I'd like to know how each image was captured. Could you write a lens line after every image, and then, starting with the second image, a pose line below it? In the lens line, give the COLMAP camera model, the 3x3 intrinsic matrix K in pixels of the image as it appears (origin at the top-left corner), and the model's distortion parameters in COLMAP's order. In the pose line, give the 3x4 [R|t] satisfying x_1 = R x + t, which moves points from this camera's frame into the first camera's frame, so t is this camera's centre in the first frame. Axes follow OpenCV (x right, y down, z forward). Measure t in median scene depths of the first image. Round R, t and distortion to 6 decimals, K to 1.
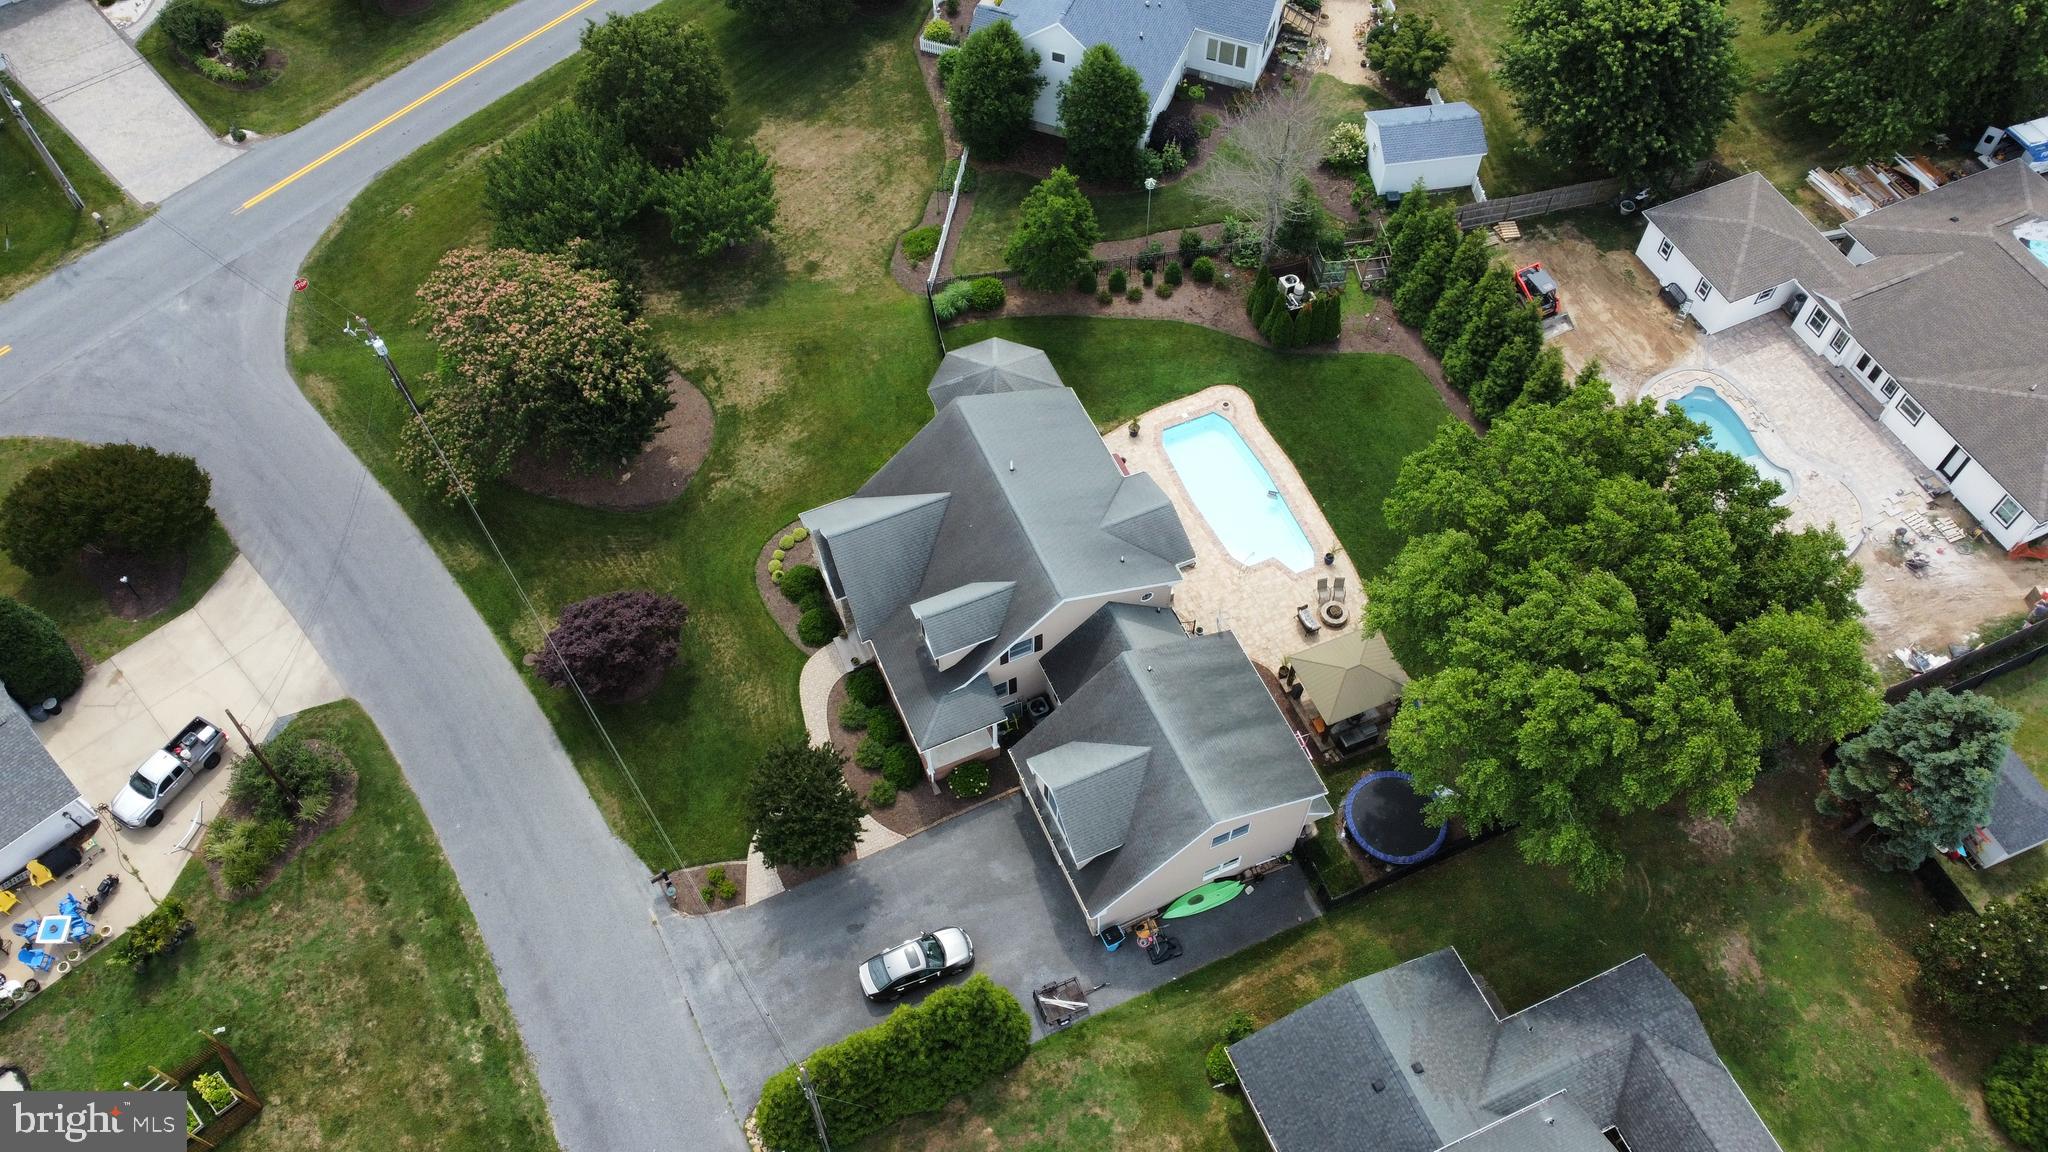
lens RADIAL K [[1545.7, 0, 1024.3], [0, 1545.7, 582.8], [0, 0, 1]] dist [0.005743, -0.014856]
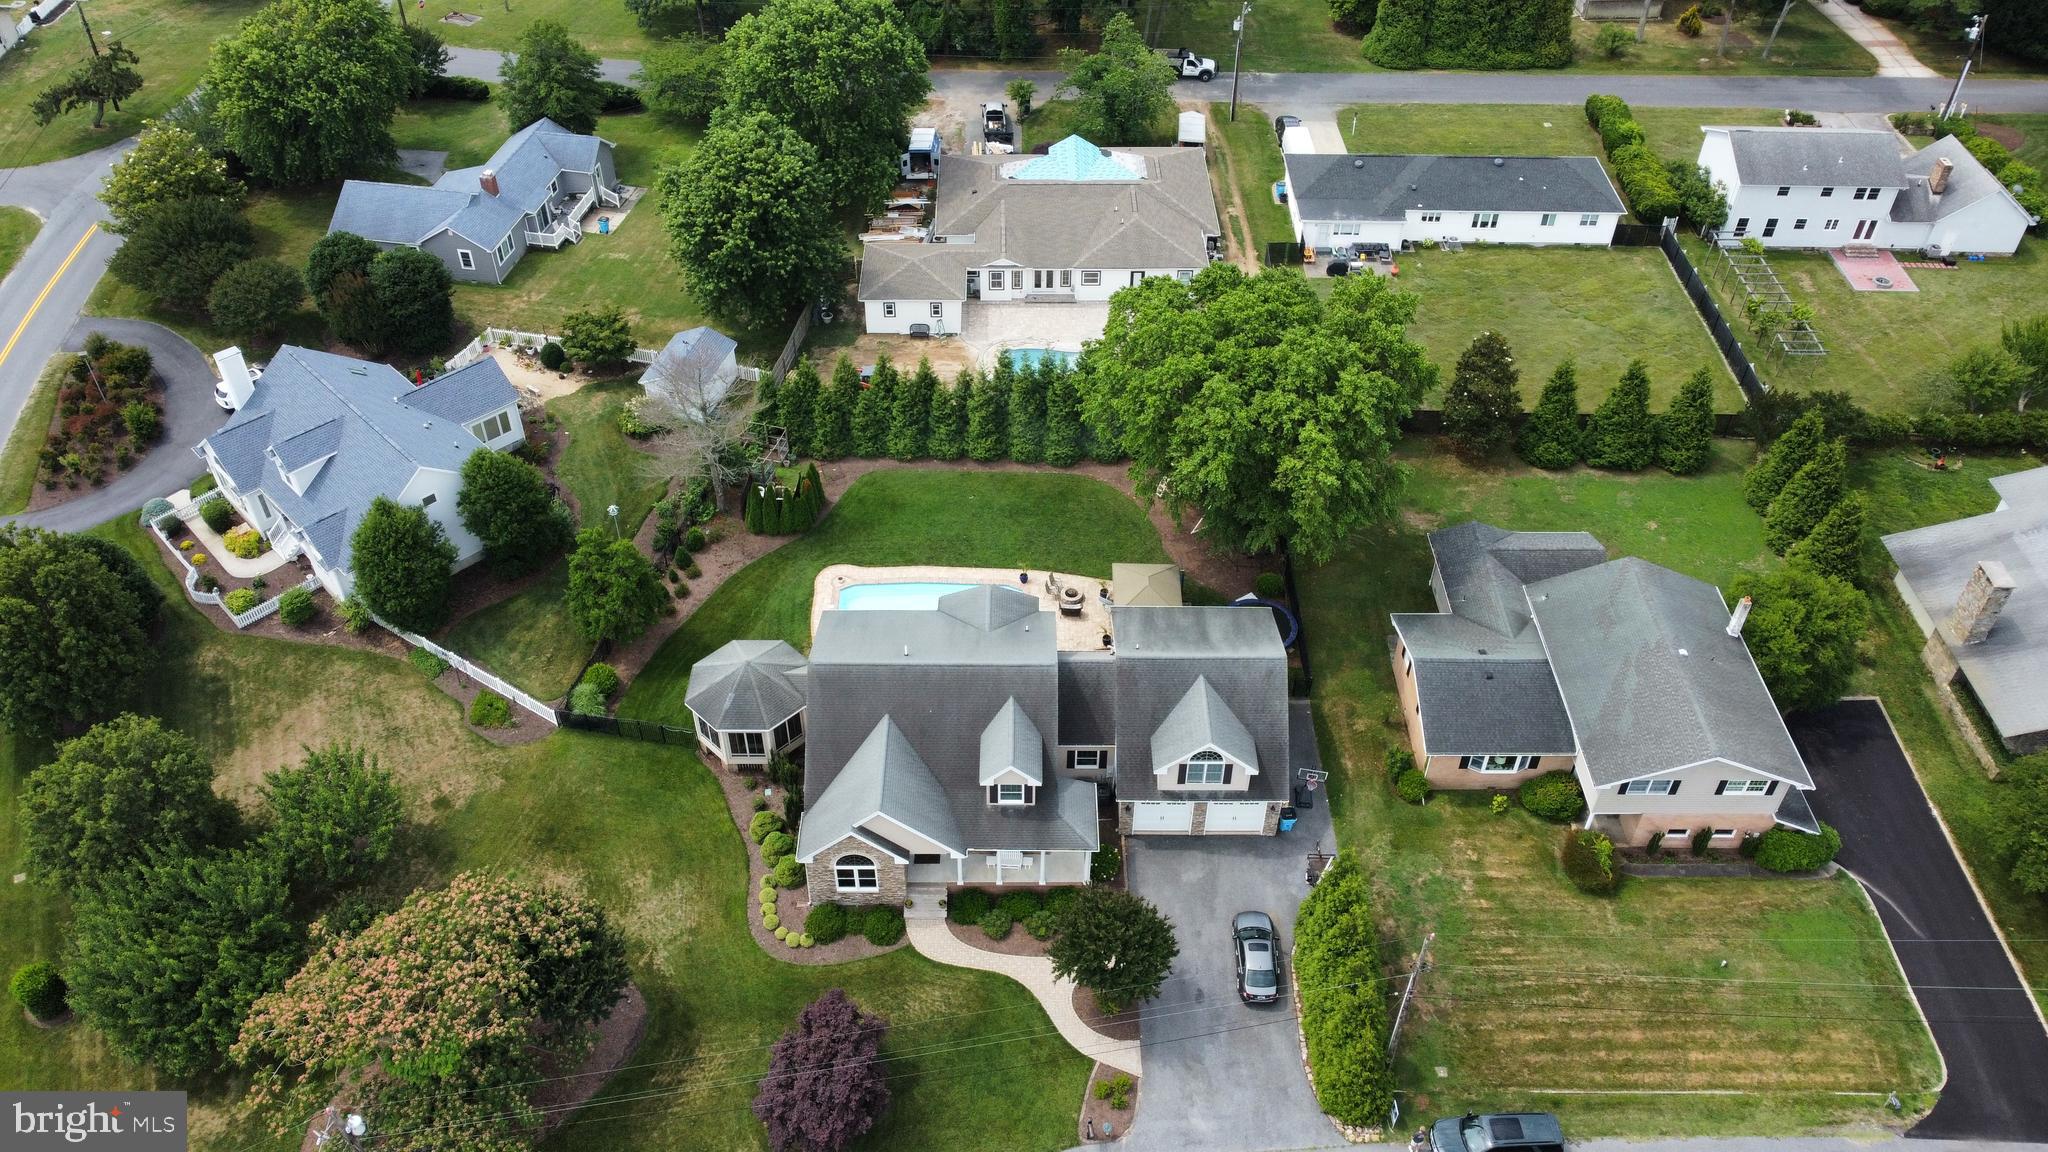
lens RADIAL K [[1545.7, 0, 1024.3], [0, 1545.7, 582.8], [0, 0, 1]] dist [0.005743, -0.014856]
pose [[0.400310, -0.610630, 0.683288, -0.613094], [0.761170, 0.636761, 0.123112, -0.157541], [-0.510267, 0.470815, 0.719695, 0.132990]]
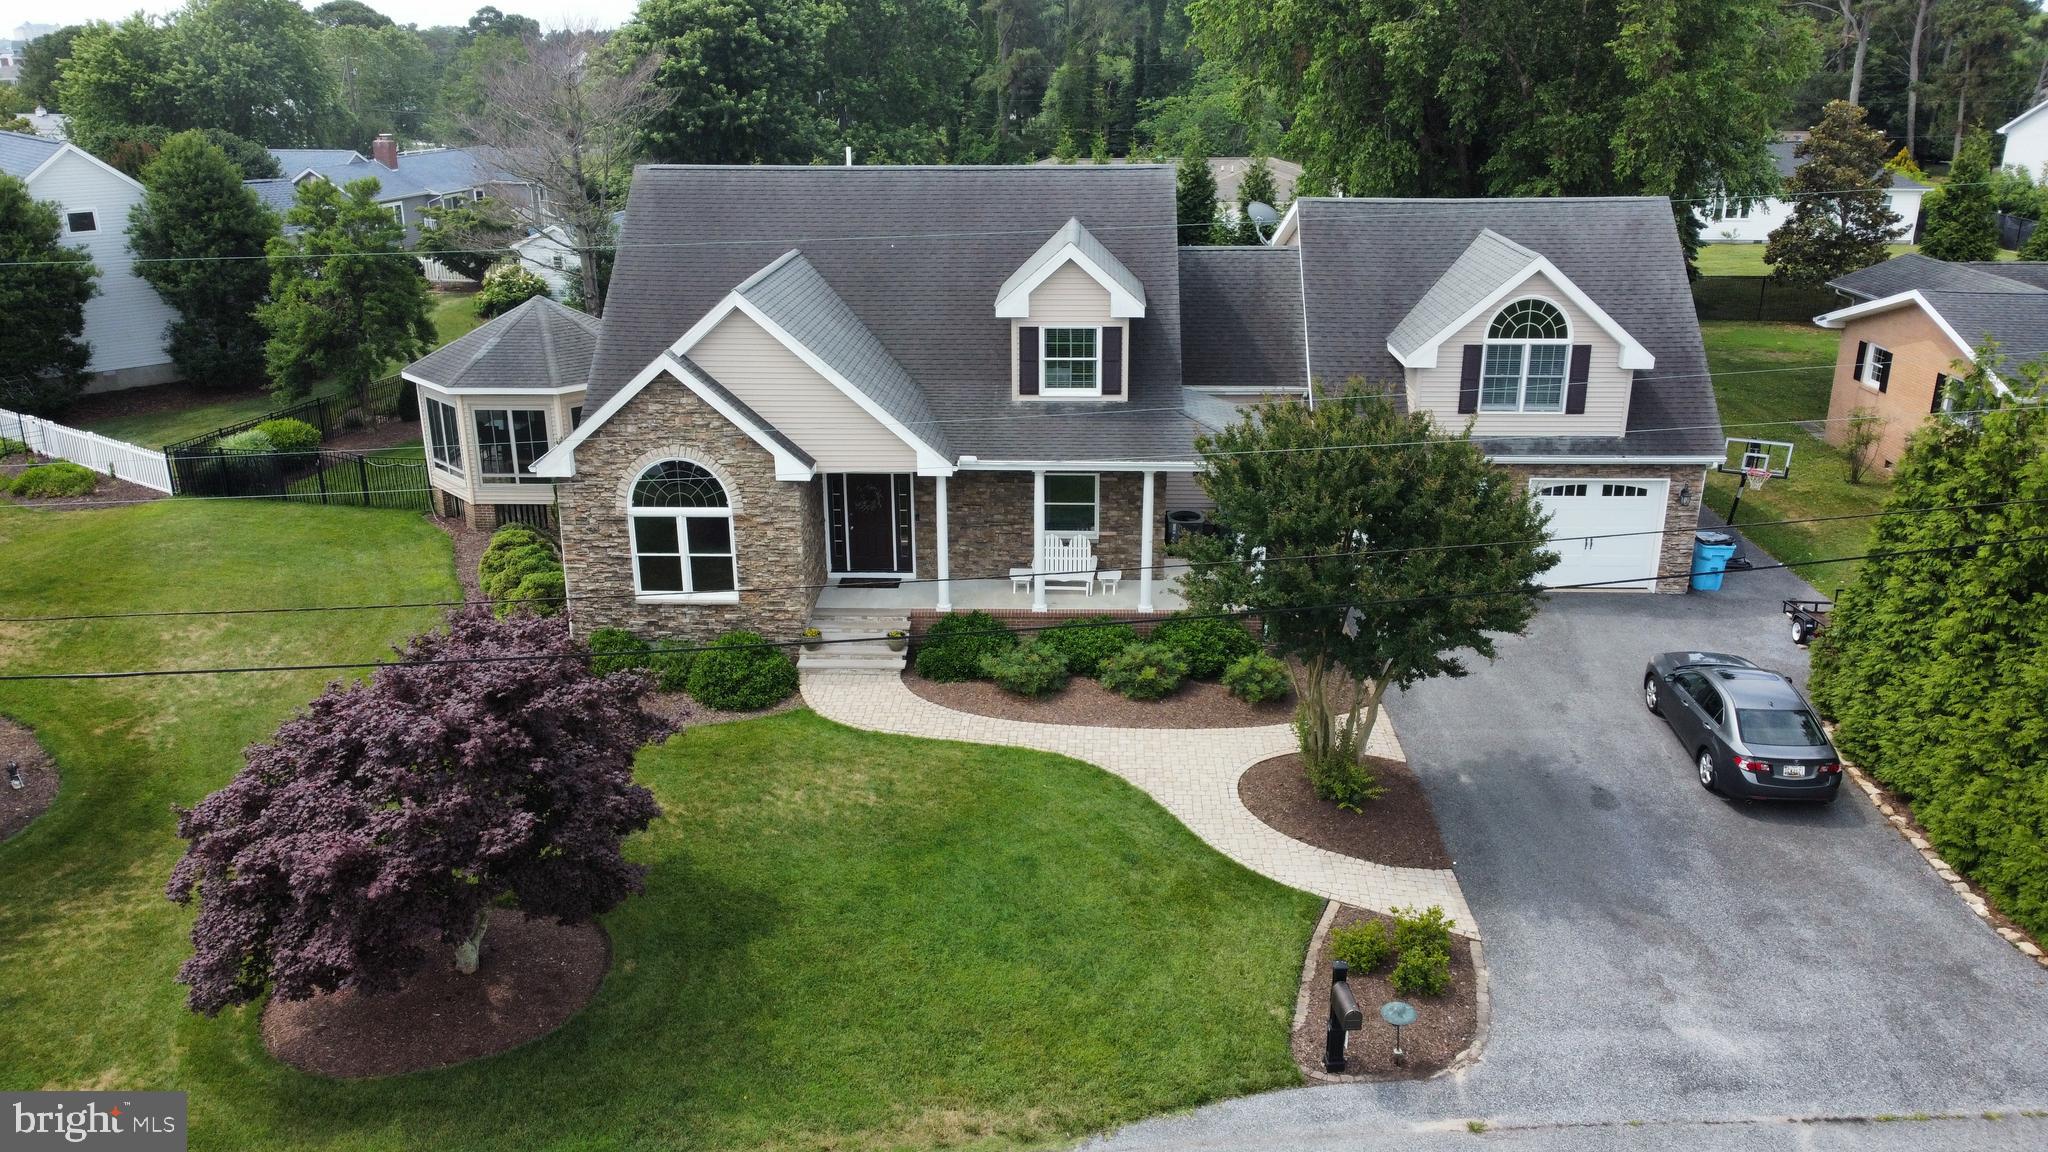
lens RADIAL K [[1545.7, 0, 1024.3], [0, 1545.7, 582.8], [0, 0, 1]] dist [0.005743, -0.014856]
pose [[0.438250, -0.296286, 0.848618, -0.407219], [0.752367, 0.637494, -0.165969, 0.125582], [-0.491814, 0.711208, 0.502297, 0.722136]]
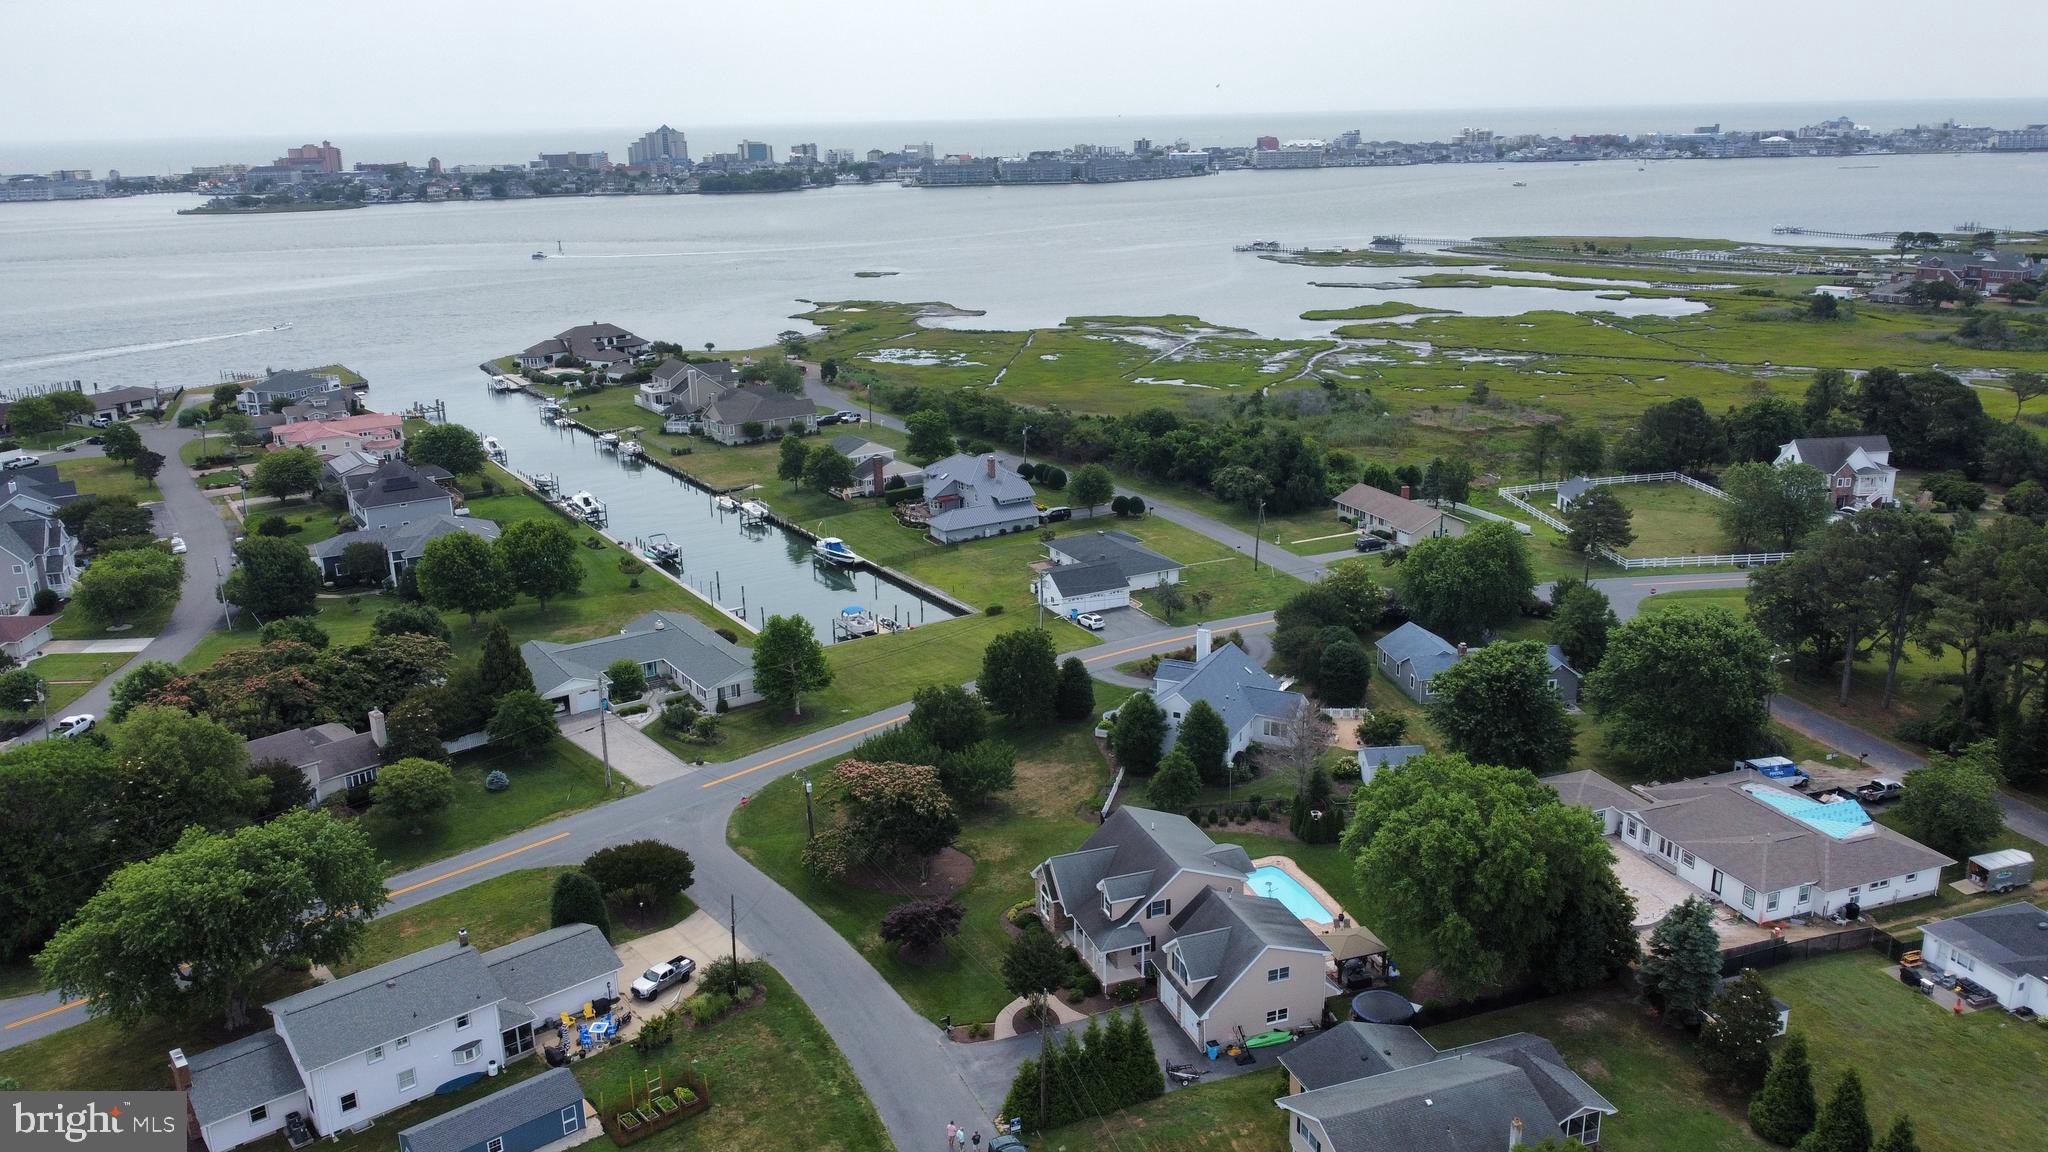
lens RADIAL K [[1545.7, 0, 1024.3], [0, 1545.7, 582.8], [0, 0, 1]] dist [0.005743, -0.014856]
pose [[0.996918, 0.008187, -0.078024, -0.017578], [-0.056158, 0.768935, -0.636856, 0.776735], [0.054781, 0.639275, 0.767025, -0.527141]]
